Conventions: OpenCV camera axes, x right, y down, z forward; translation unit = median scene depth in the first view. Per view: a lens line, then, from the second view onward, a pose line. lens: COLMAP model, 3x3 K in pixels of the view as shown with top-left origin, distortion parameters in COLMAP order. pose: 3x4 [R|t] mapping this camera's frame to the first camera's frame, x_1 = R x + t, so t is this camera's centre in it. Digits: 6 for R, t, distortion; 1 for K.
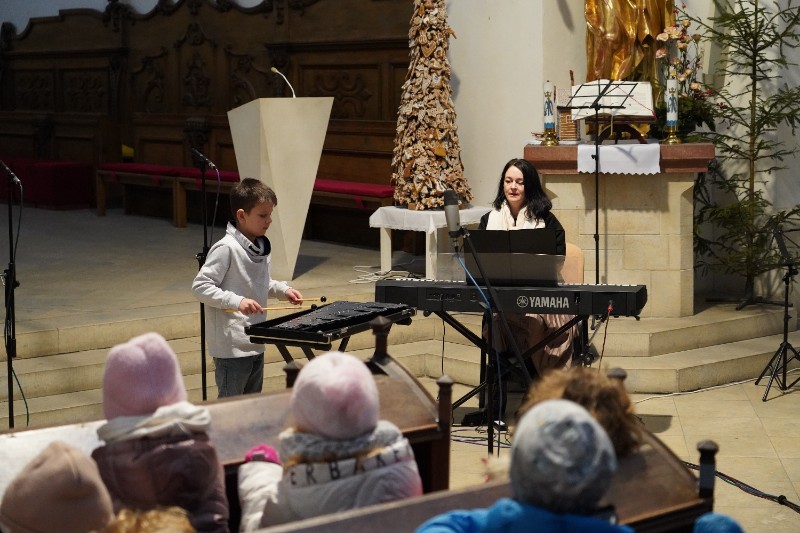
lens RADIAL K [[1520.3, 0, 400.0], [0, 1520.3, 266.5], [0, 0, 1]] dist [-0.018506, 0.079601]
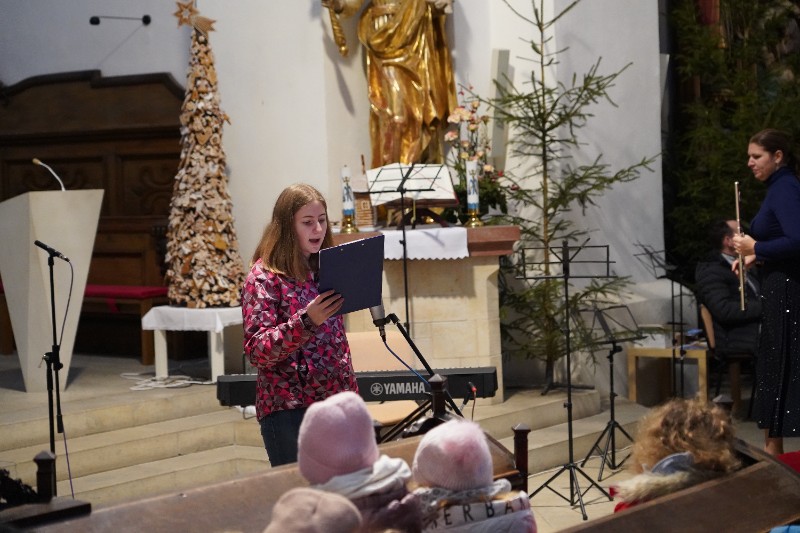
lens RADIAL K [[1722.4, 0, 400.0], [0, 1722.4, 266.5], [0, 0, 1]] dist [-0.026434, 0.115669]
pose [[0.968082, -0.035581, 0.248096, -0.133738], [0.053811, 0.996295, -0.067088, 0.015078], [-0.244790, 0.078297, 0.966410, -0.049708]]
